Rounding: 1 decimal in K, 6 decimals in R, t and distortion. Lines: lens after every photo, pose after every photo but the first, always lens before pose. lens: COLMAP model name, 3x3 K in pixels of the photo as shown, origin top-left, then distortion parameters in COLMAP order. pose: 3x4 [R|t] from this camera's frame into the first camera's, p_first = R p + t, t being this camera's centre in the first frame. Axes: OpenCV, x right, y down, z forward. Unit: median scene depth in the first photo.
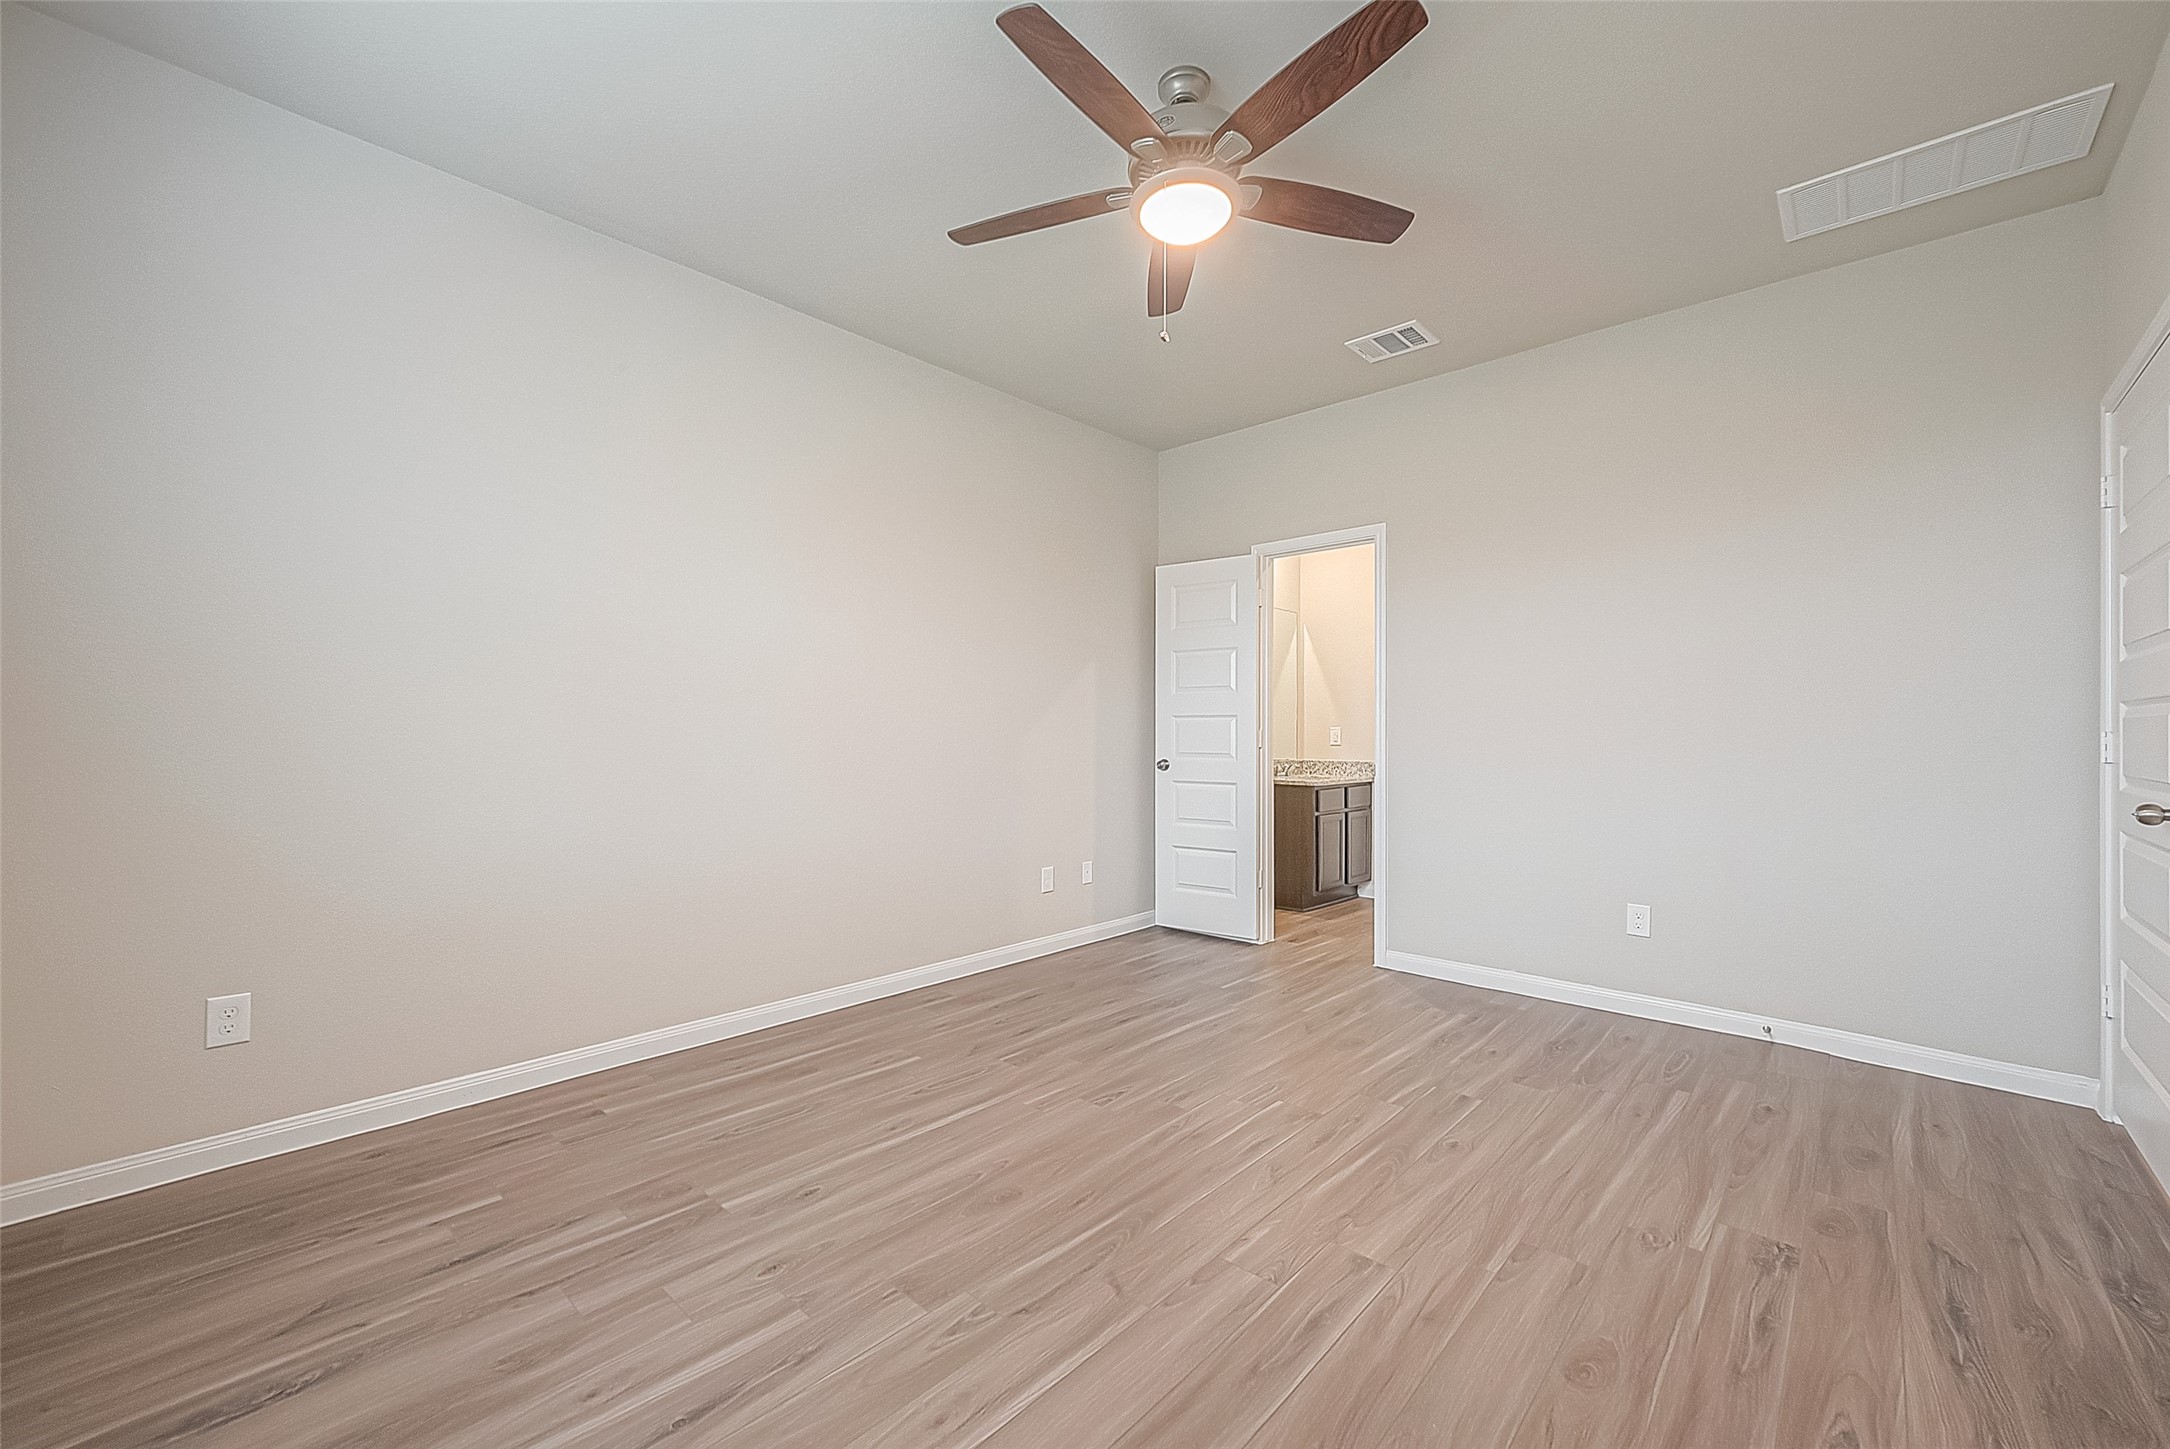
lens RADIAL K [[860.9, 0, 1086.1], [0, 860.9, 731.1], [0, 0, 1]] dist [-0.000453, 0.000265]
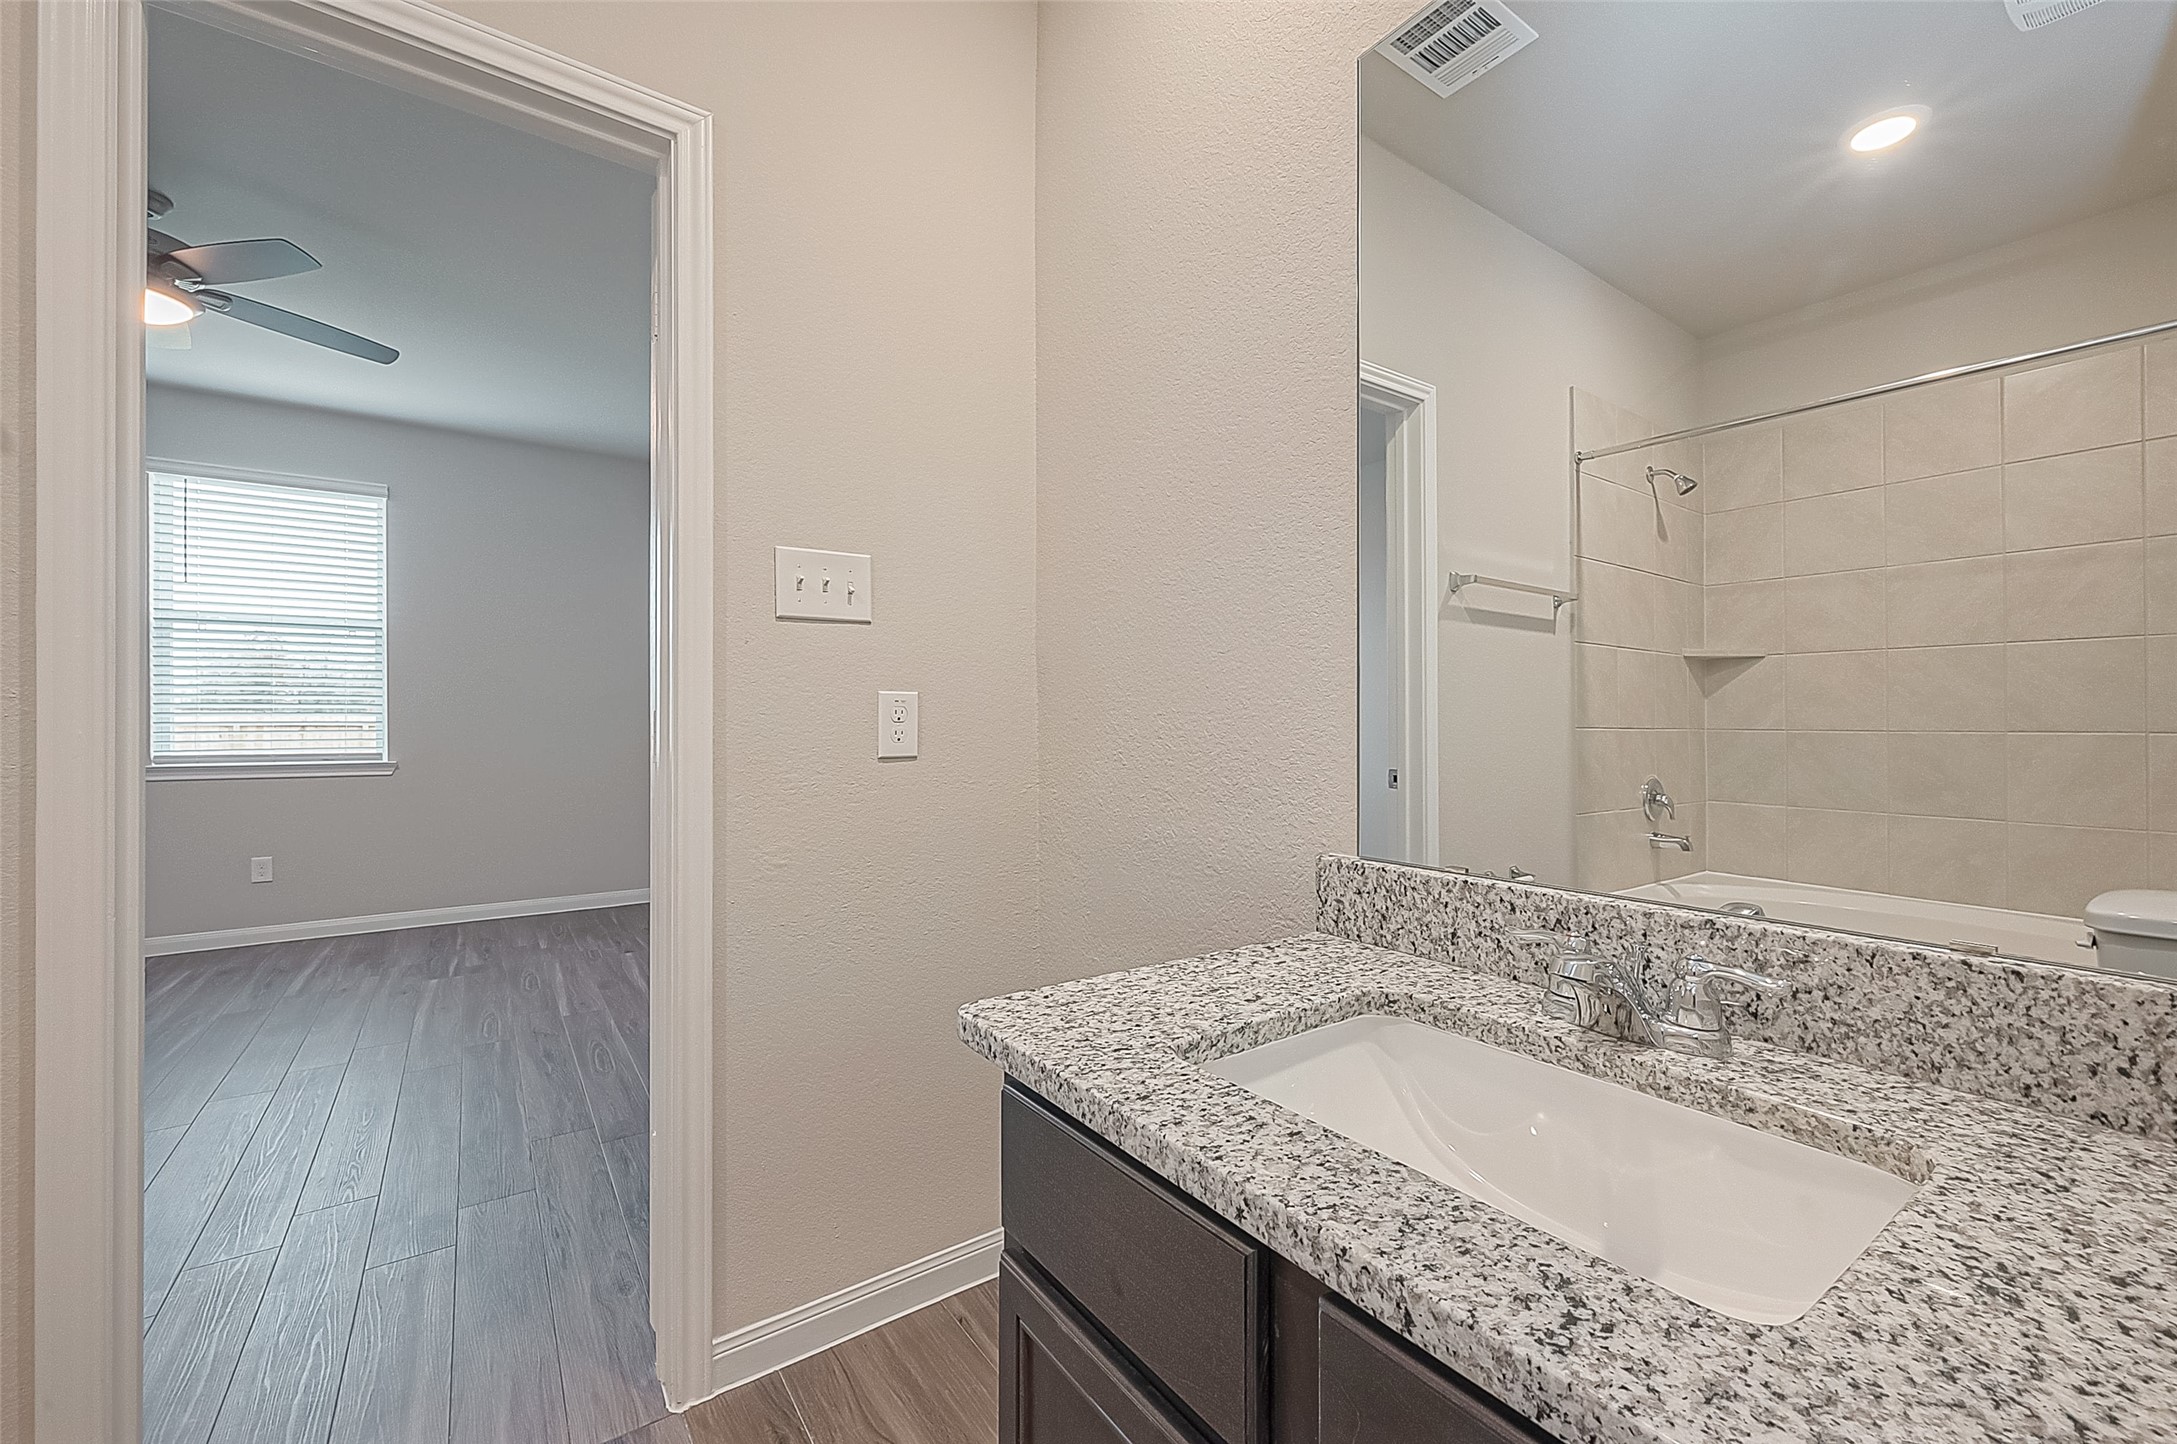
lens RADIAL K [[859.9, 0, 1085.2], [0, 859.9, 722.8], [0, 0, 1]] dist [-0.001275, 0.000154]
pose [[-0.206737, -0.004096, -0.978388, 0.890806], [0.005249, 0.999972, -0.005296, 0.010721], [0.978382, -0.006230, -0.206710, 2.225151]]
